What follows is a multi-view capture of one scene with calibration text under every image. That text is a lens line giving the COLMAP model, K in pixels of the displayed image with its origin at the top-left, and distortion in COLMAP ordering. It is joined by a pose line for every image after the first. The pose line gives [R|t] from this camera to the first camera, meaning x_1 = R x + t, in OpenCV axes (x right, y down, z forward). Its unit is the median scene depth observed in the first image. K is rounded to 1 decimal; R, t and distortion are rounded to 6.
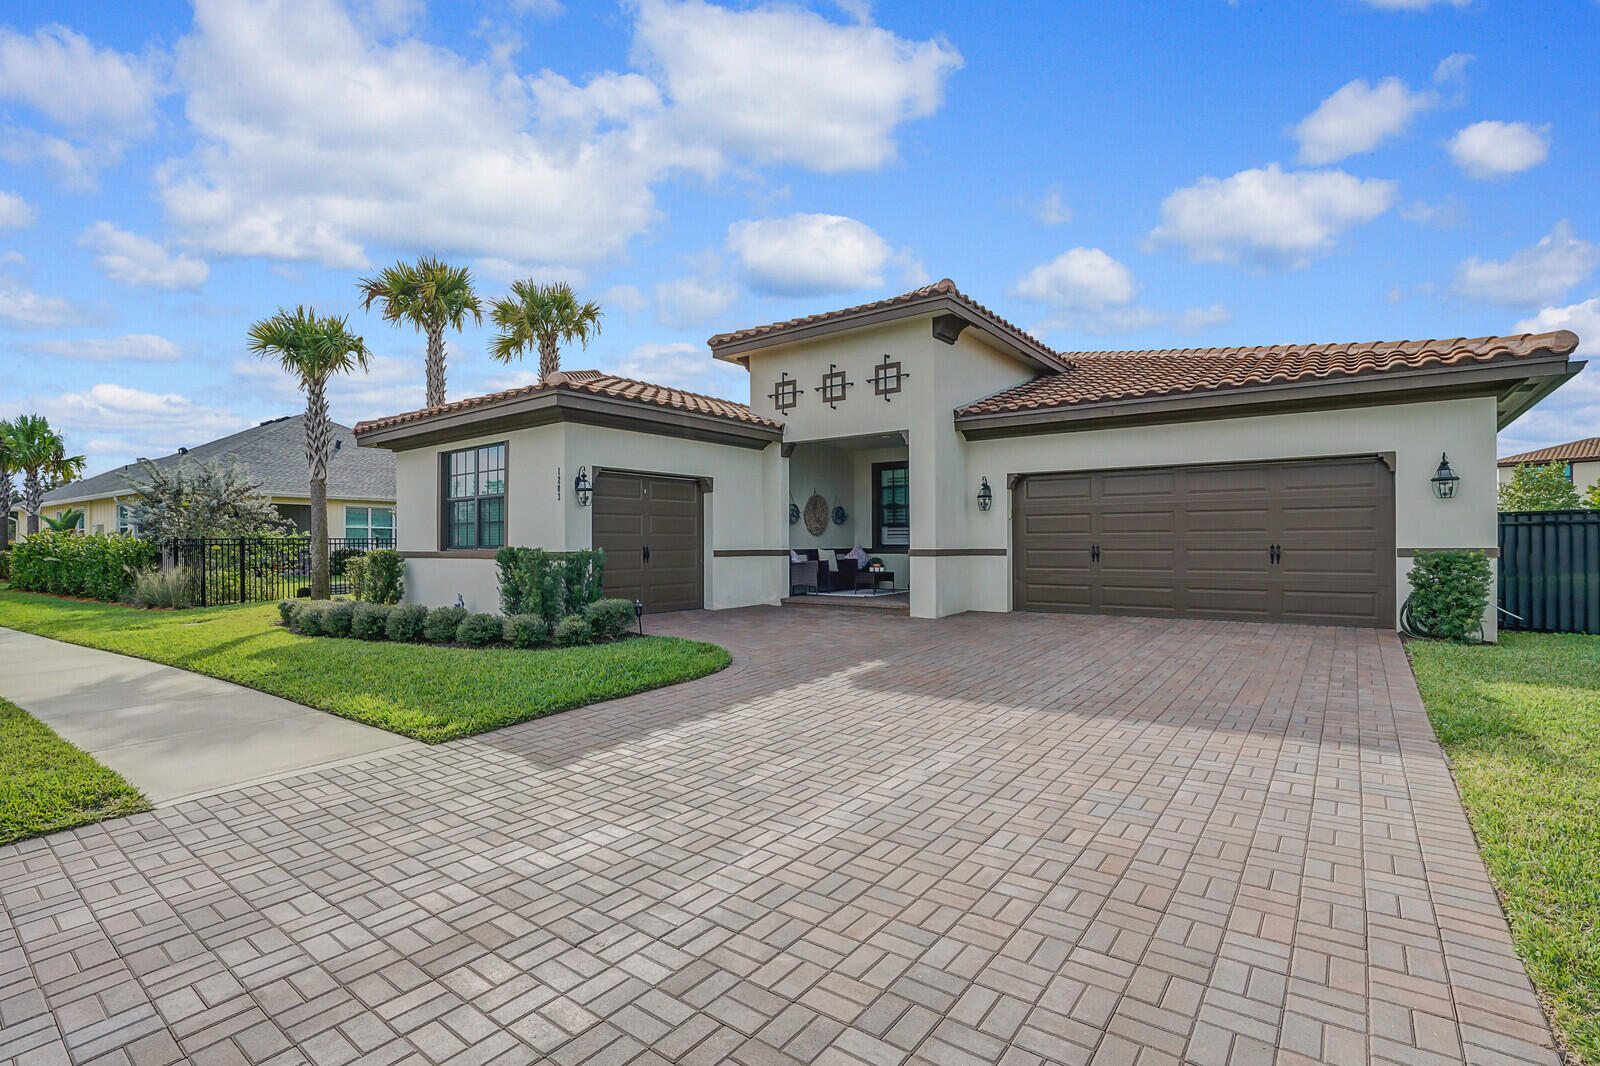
lens RADIAL K [[775.1, 0, 800.2], [0, 775.1, 558.2], [0, 0, 1]] dist [-0.003219, 0.000077]
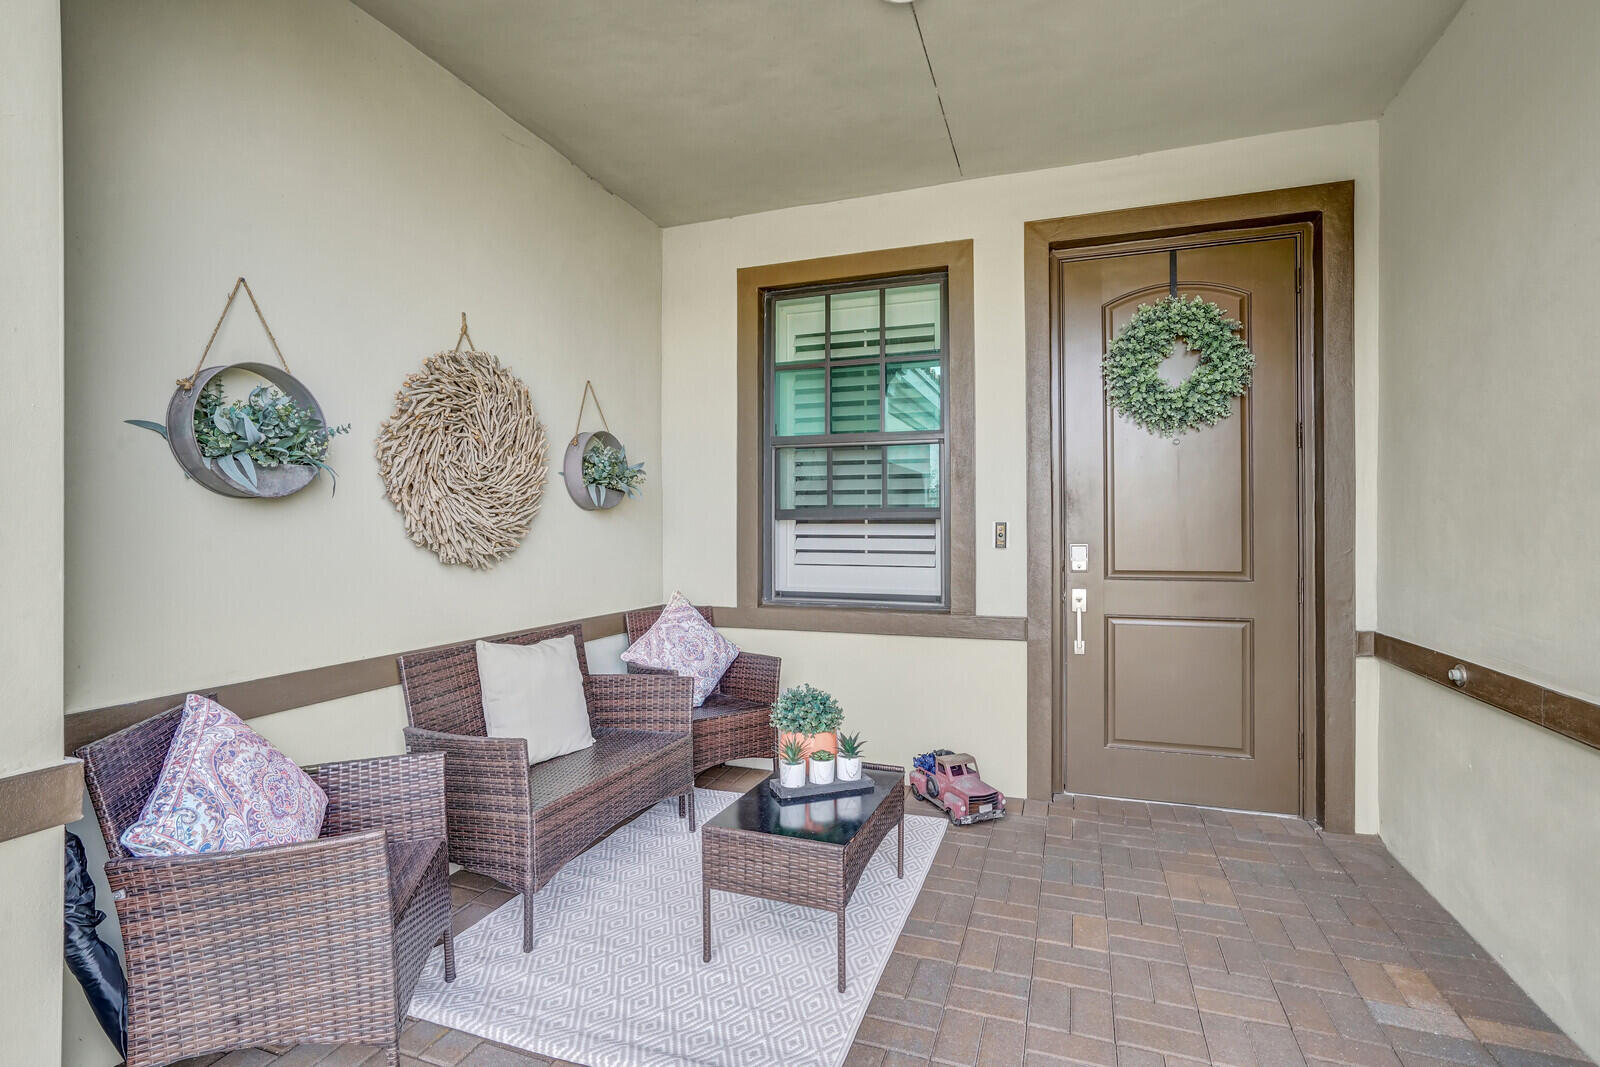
lens RADIAL K [[775.1, 0, 804.1], [0, 775.1, 534.5], [0, 0, 1]] dist [-0.003219, 0.000077]
pose [[0.950225, 0.002100, 0.311557, 0.045559], [-0.000911, 0.999992, -0.003961, -0.045175], [-0.311563, 0.003480, 0.950219, 0.972788]]
